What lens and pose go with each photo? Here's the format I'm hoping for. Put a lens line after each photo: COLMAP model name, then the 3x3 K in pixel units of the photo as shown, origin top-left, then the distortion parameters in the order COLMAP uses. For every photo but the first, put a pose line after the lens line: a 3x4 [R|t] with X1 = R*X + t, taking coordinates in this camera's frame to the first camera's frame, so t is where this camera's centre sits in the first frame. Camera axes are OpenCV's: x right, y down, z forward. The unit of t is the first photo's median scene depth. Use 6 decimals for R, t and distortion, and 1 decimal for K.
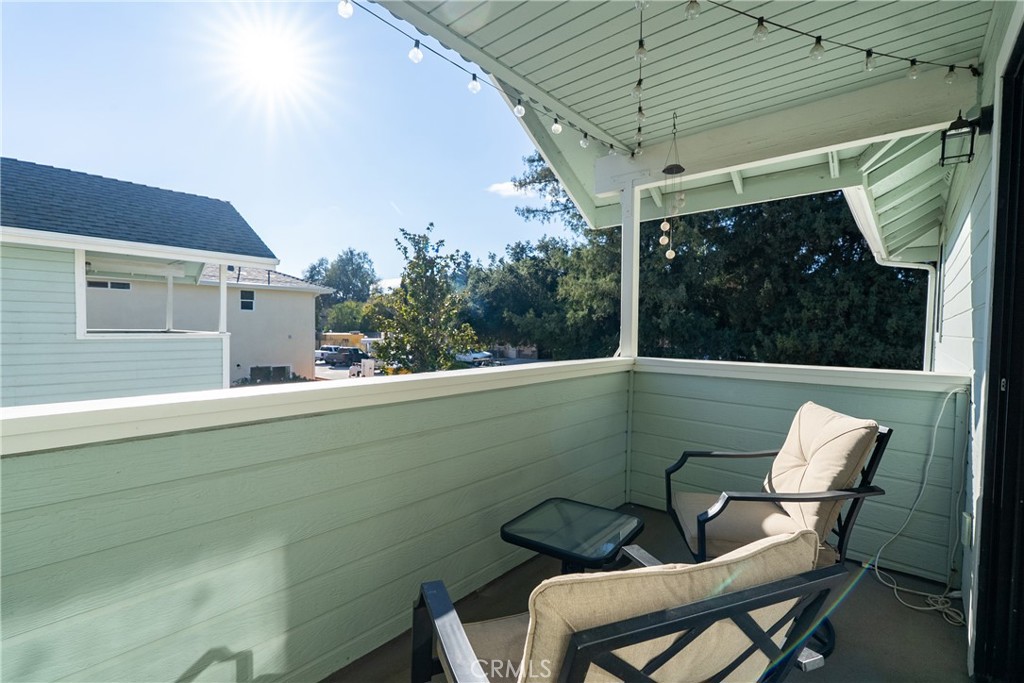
lens RADIAL K [[460.8, 0, 512.0], [0, 460.8, 341.5], [0, 0, 1]] dist [-0.001419, -0.000179]
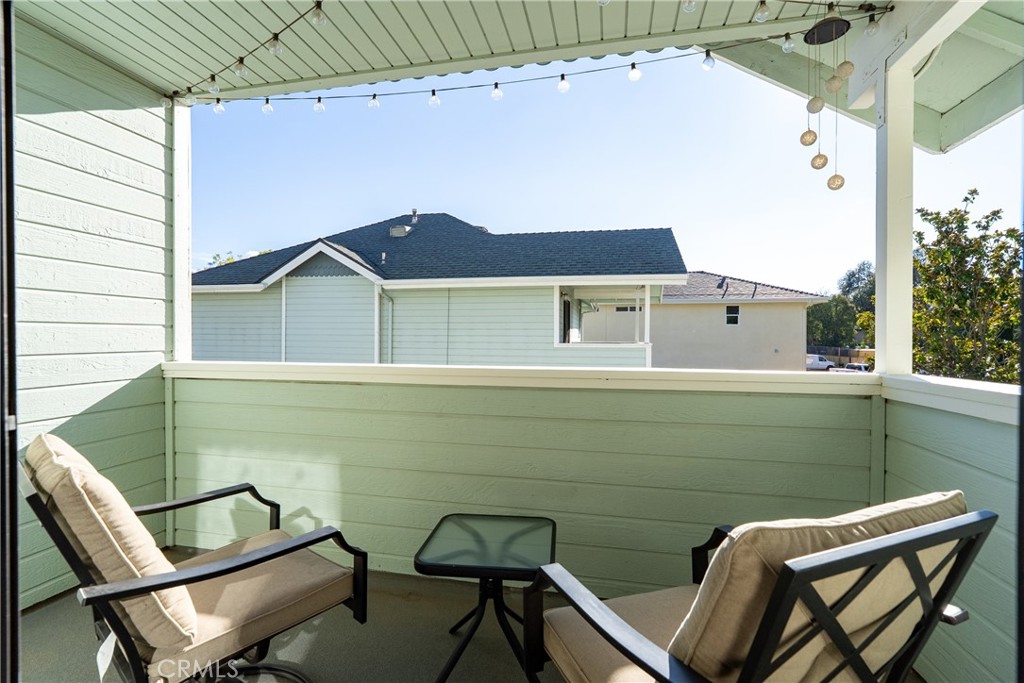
lens RADIAL K [[460.8, 0, 512.0], [0, 460.8, 341.5], [0, 0, 1]] dist [-0.001419, -0.000179]
pose [[0.482682, -0.004075, -0.875786, 0.097290], [-0.026255, 0.999472, -0.019121, 0.003451], [0.875402, 0.032223, 0.482321, 0.062568]]
